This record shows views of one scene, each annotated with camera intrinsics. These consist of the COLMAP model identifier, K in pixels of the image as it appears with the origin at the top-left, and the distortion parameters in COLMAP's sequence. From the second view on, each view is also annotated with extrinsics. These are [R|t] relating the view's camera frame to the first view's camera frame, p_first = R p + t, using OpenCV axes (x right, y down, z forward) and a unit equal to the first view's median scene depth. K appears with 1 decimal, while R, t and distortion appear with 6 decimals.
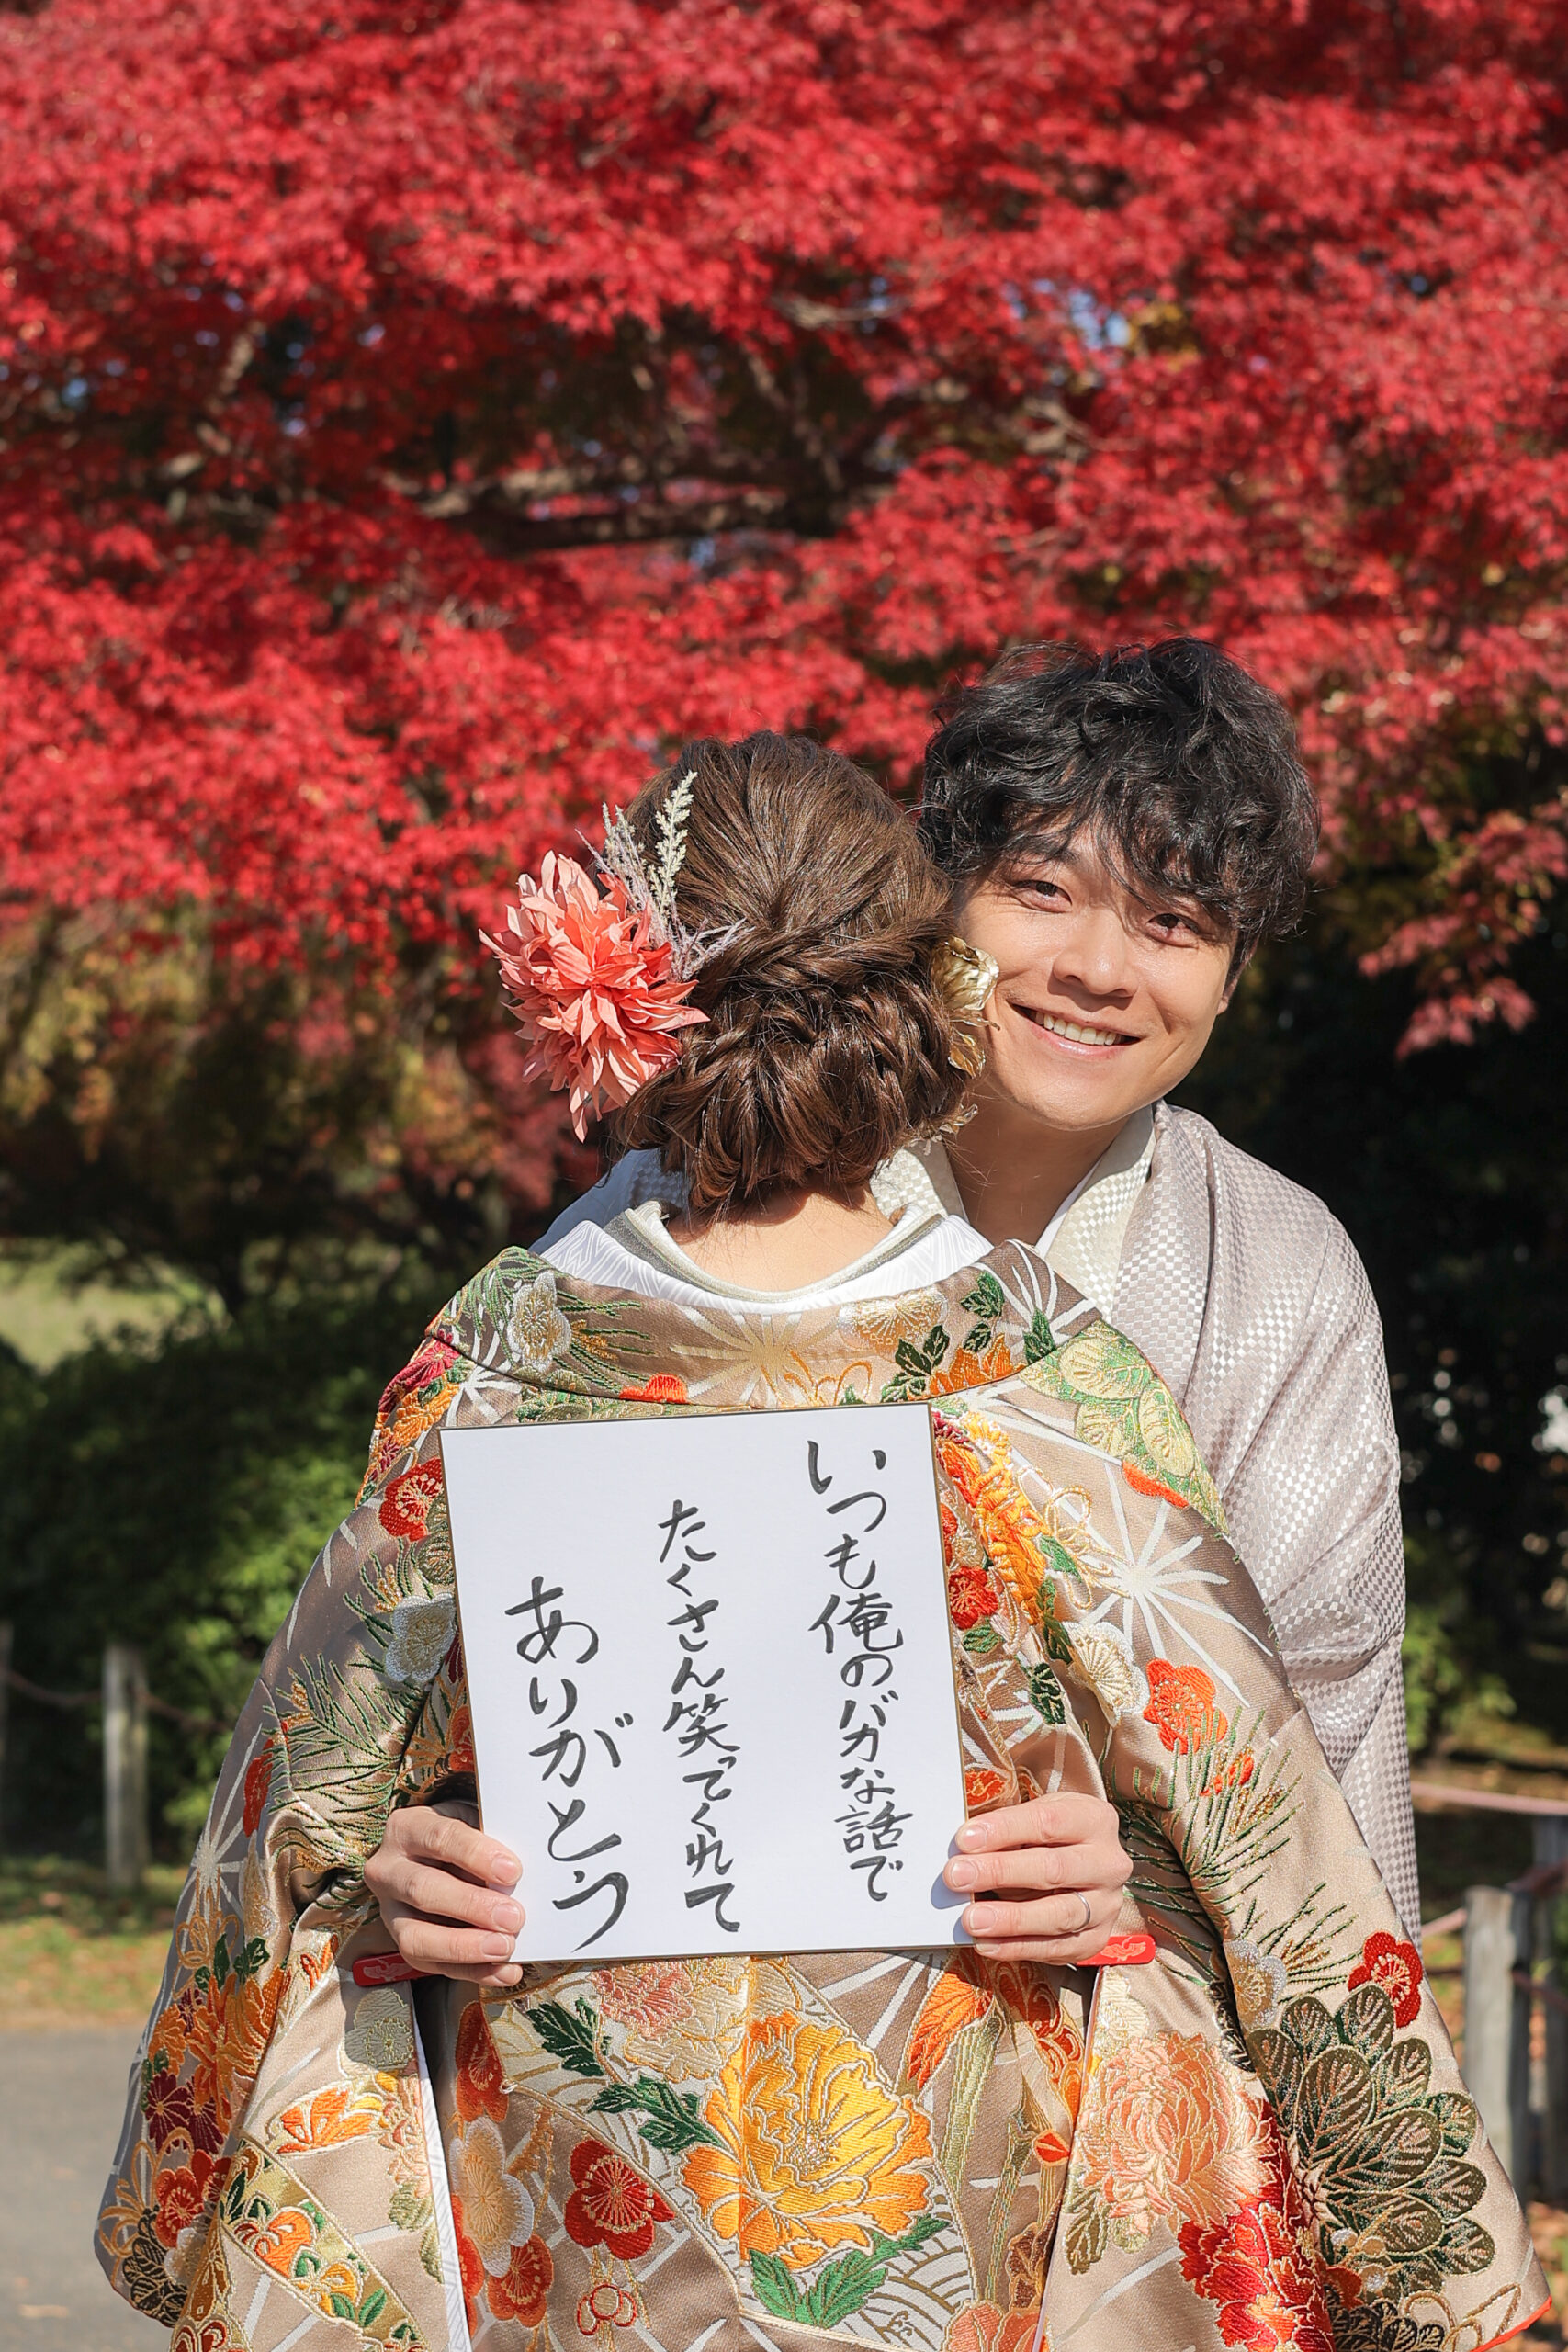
lens RADIAL K [[4661.1, 0, 784.0], [0, 4661.1, 1176.0], [0, 0, 1]] dist [0.025837, -0.499182]
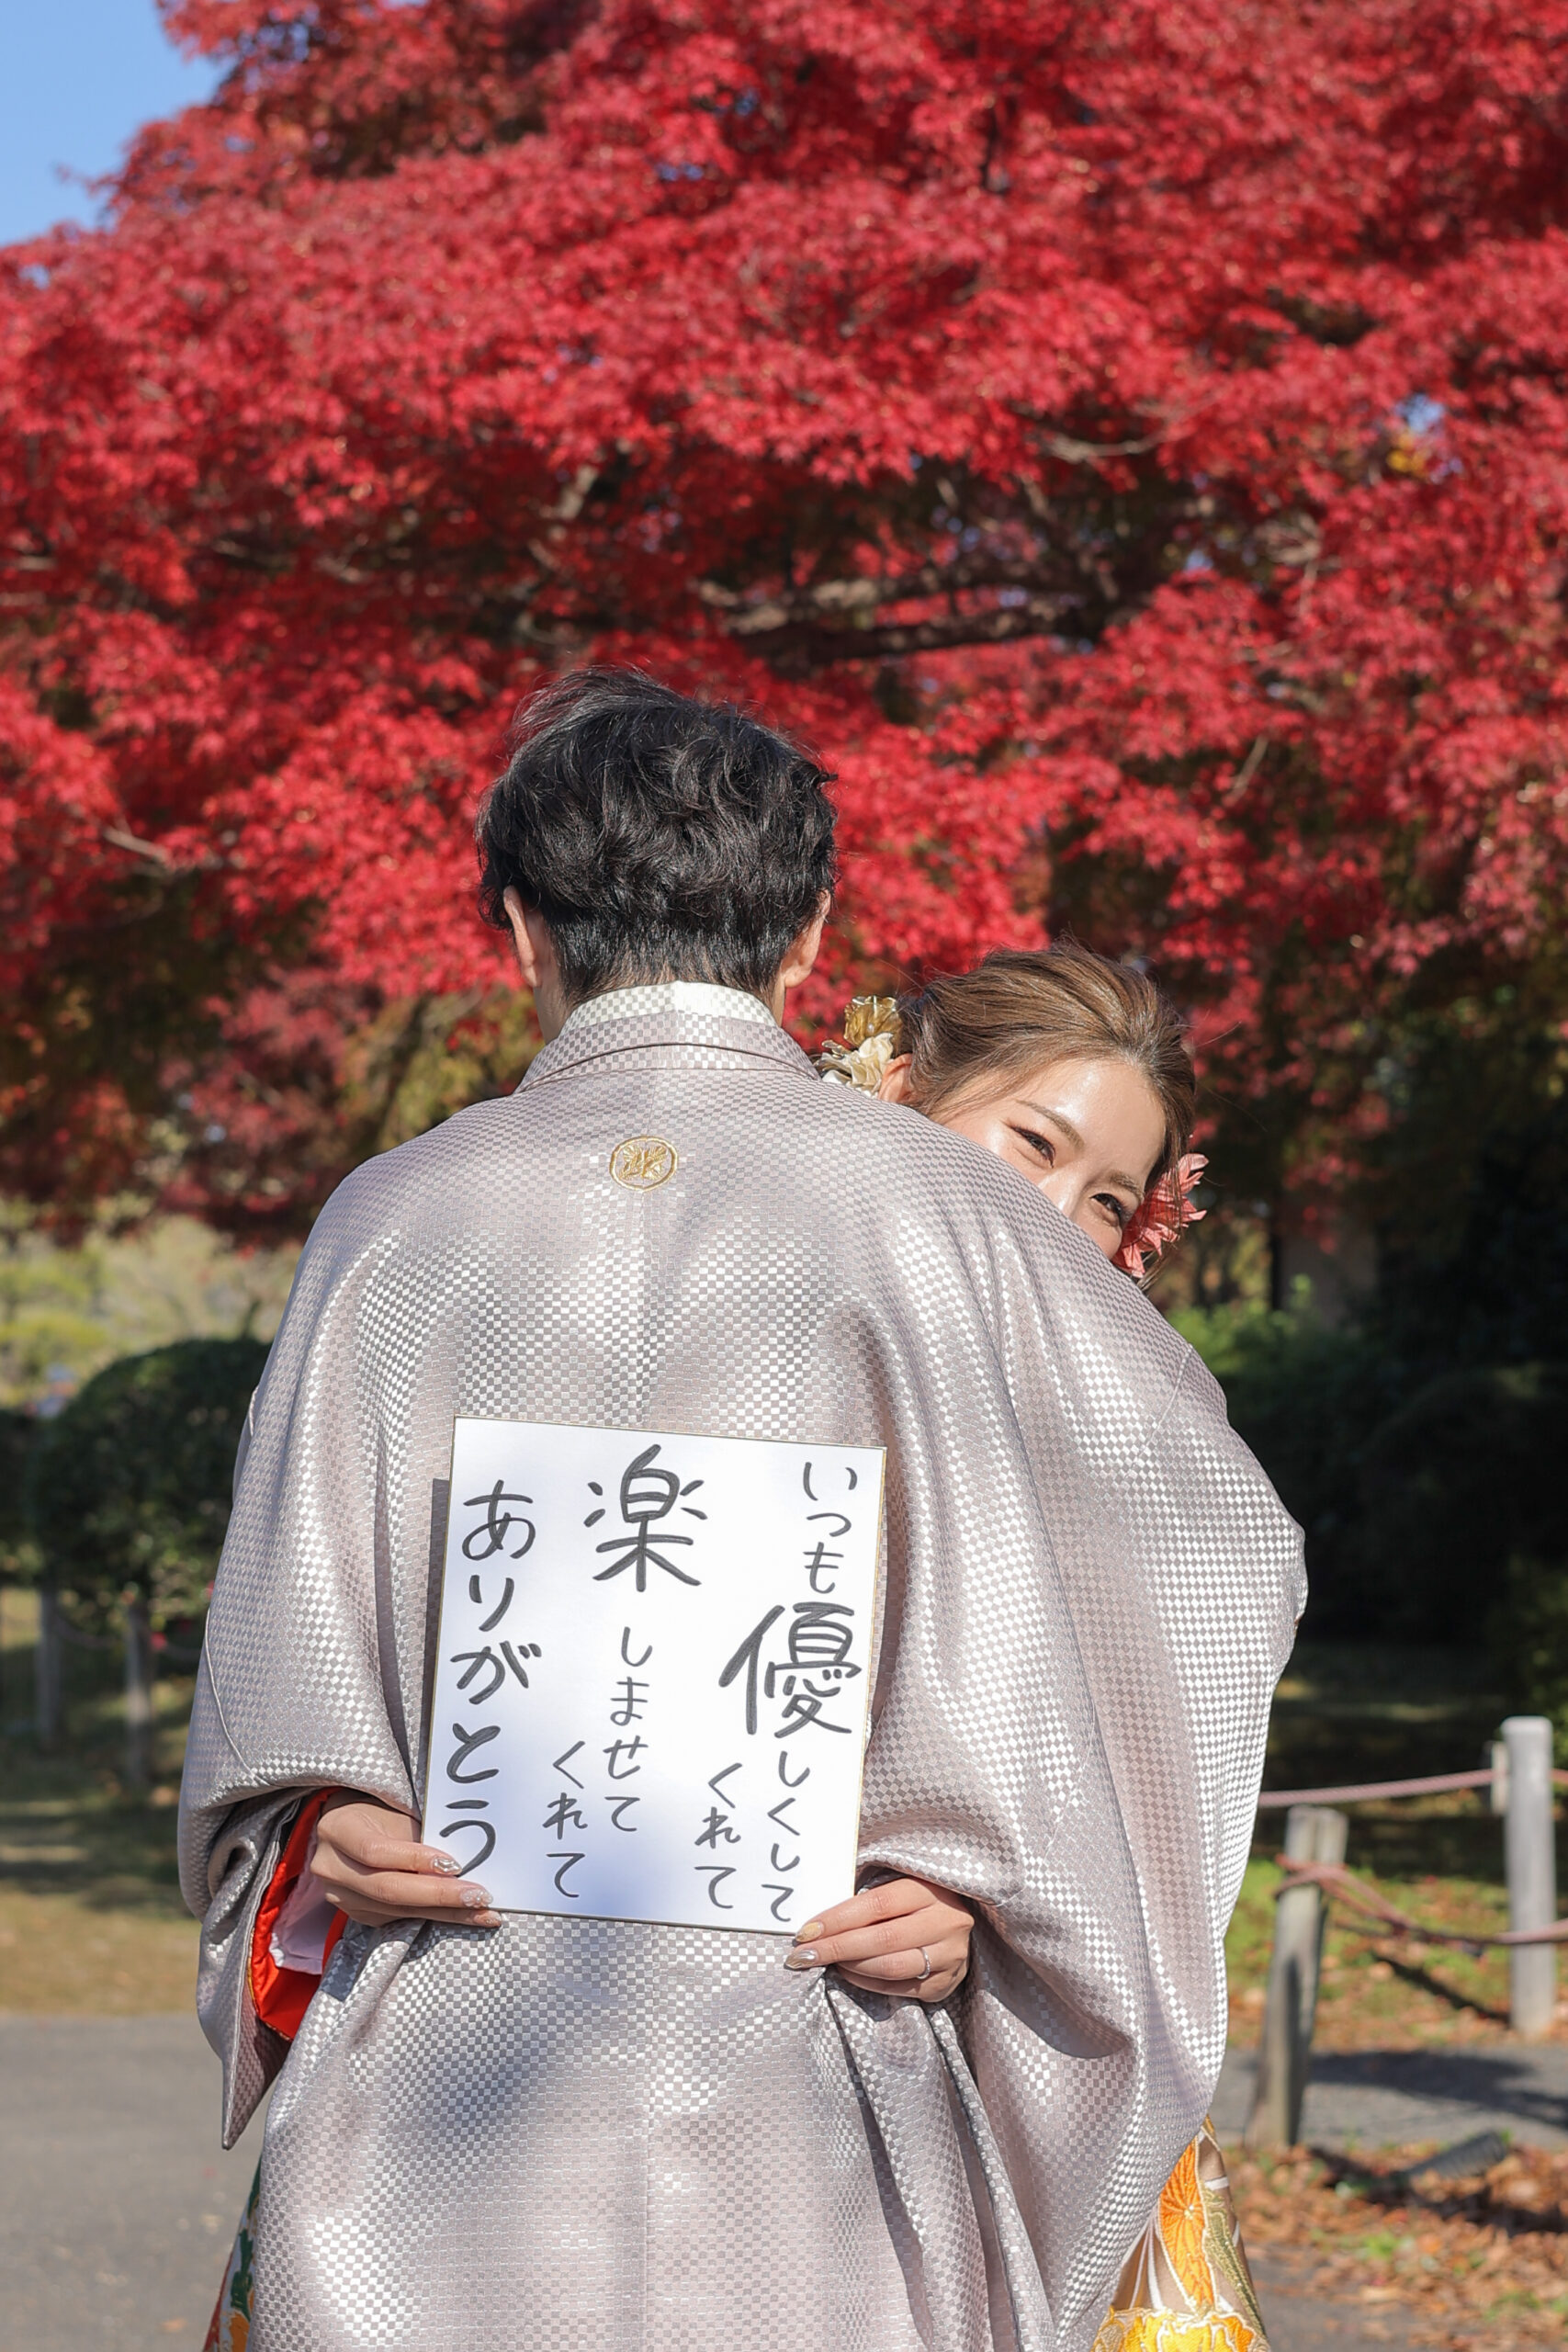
lens RADIAL K [[4661.1, 0, 784.0], [0, 4661.1, 1176.0], [0, 0, 1]] dist [0.025837, -0.499182]
pose [[0.994226, -0.008333, -0.106986, 0.059560], [0.007630, 0.999947, -0.006978, -0.005925], [0.107039, 0.006121, 0.994236, -0.113333]]
